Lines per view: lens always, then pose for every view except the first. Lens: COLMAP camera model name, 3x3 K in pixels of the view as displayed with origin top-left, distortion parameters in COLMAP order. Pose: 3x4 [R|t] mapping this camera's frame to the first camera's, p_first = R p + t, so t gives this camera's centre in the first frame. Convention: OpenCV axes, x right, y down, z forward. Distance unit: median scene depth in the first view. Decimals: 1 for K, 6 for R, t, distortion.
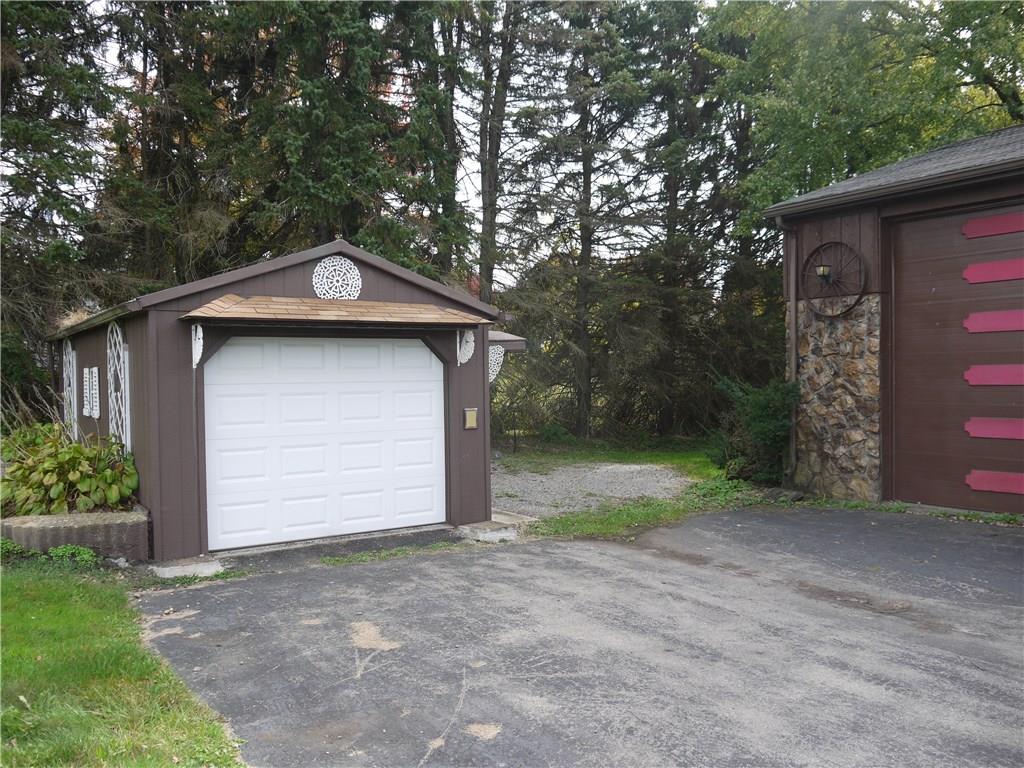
lens RADIAL K [[831.7, 0, 512.0], [0, 831.7, 384.0], [0, 0, 1]] dist [-0.031584, 0.016255]
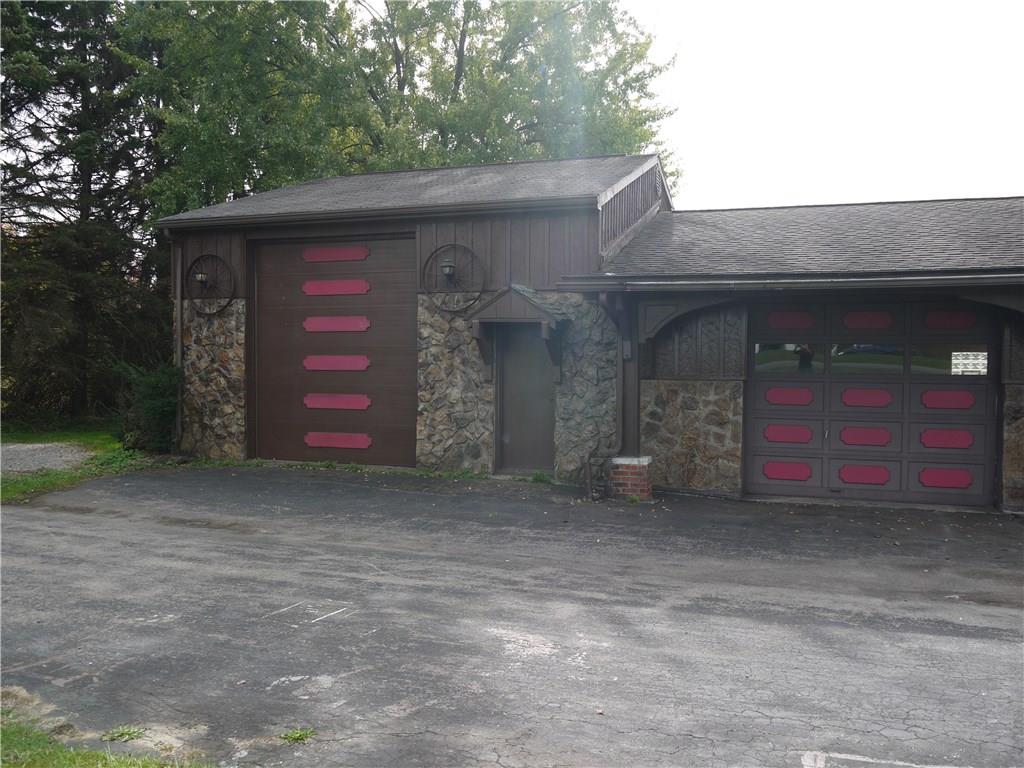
lens RADIAL K [[833.8, 0, 506.2], [0, 833.8, 389.5], [0, 0, 1]] dist [-0.053054, 0.037756]
pose [[0.798024, -0.008367, 0.602568, -0.009398], [-0.009165, 0.999619, 0.026019, -0.004650], [-0.602556, -0.026286, 0.797643, -0.263071]]
